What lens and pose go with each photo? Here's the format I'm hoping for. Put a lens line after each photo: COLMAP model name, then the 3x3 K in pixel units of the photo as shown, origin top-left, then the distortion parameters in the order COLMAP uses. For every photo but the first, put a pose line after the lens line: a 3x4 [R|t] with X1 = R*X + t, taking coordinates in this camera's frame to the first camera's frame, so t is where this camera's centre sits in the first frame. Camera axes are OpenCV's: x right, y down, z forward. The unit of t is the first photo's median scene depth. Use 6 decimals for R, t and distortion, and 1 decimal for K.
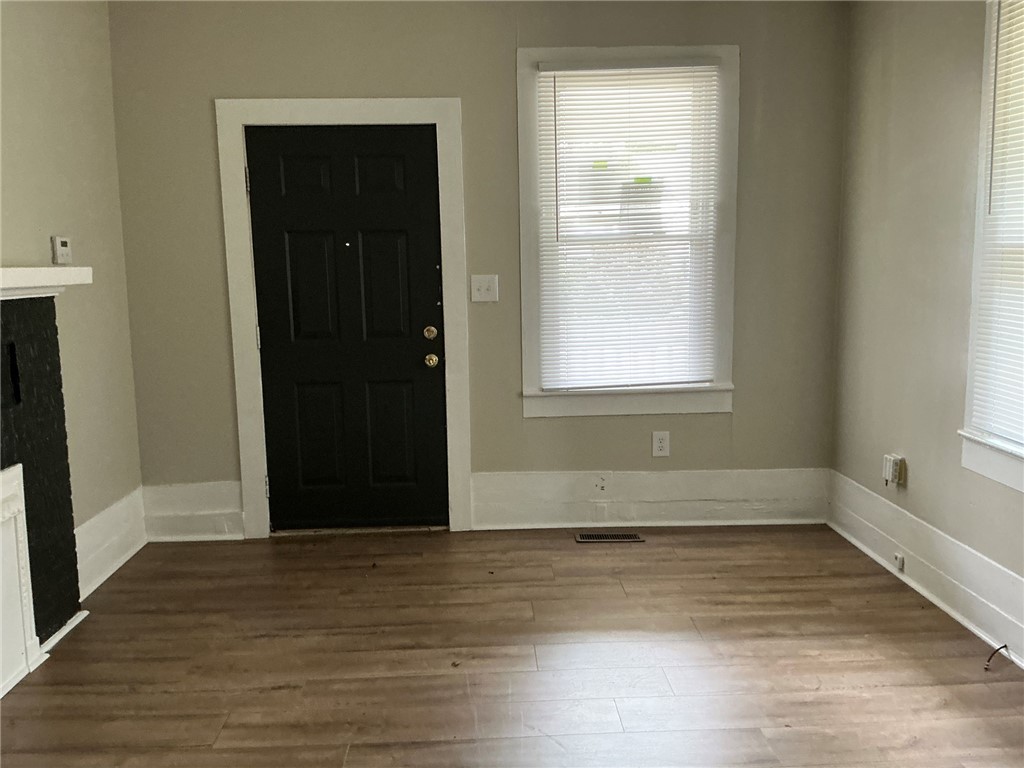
lens RADIAL K [[852.0, 0, 513.6], [0, 852.0, 377.8], [0, 0, 1]] dist [0.099789, -0.175954]
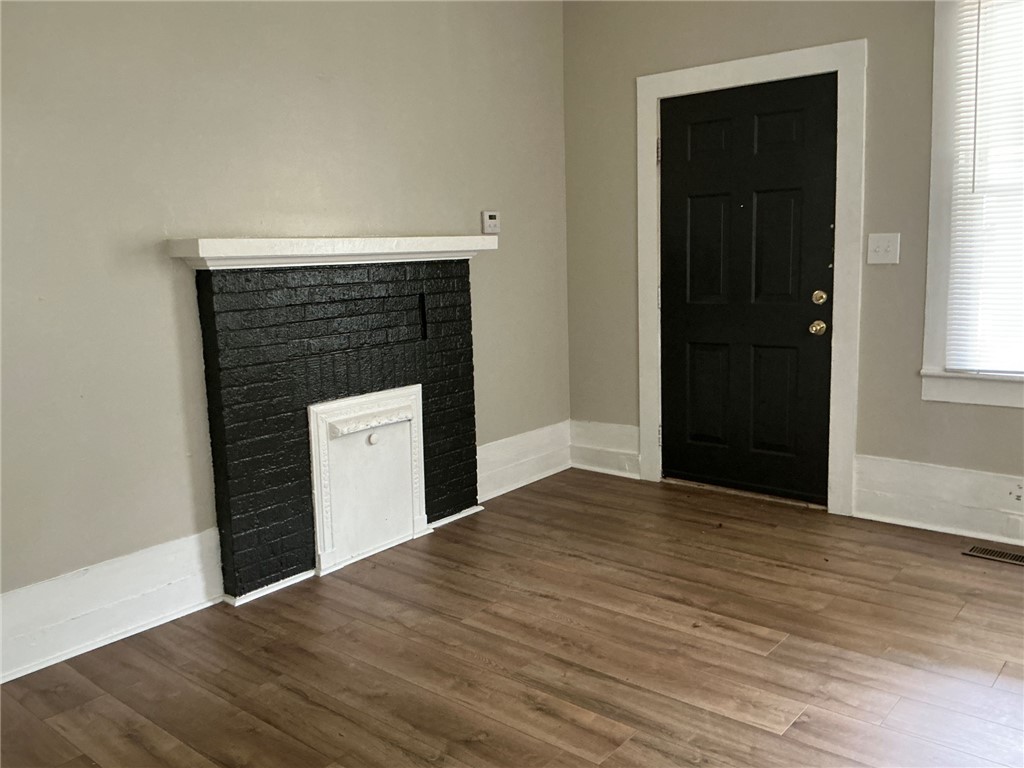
lens RADIAL K [[852.0, 0, 508.6], [0, 852.0, 380.6], [0, 0, 1]] dist [0.099789, -0.175954]
pose [[0.738005, 0.099231, -0.667459, 0.310202], [-0.067808, 0.995027, 0.072955, -0.008990], [0.671380, -0.008582, 0.741064, 0.078229]]
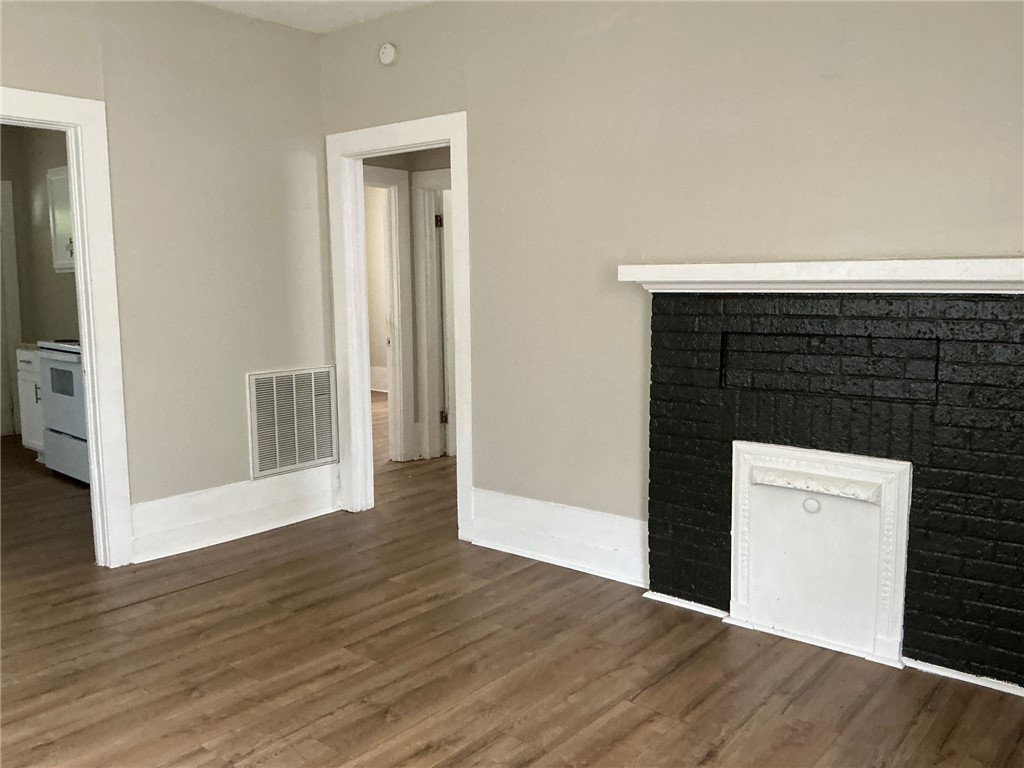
lens RADIAL K [[852.0, 0, 510.3], [0, 852.0, 382.4], [0, 0, 1]] dist [0.099789, -0.175954]
pose [[-0.674509, 0.116132, -0.729075, 0.318031], [-0.071245, 0.972702, 0.220851, -0.126488], [0.734821, 0.200909, -0.647823, 0.949987]]
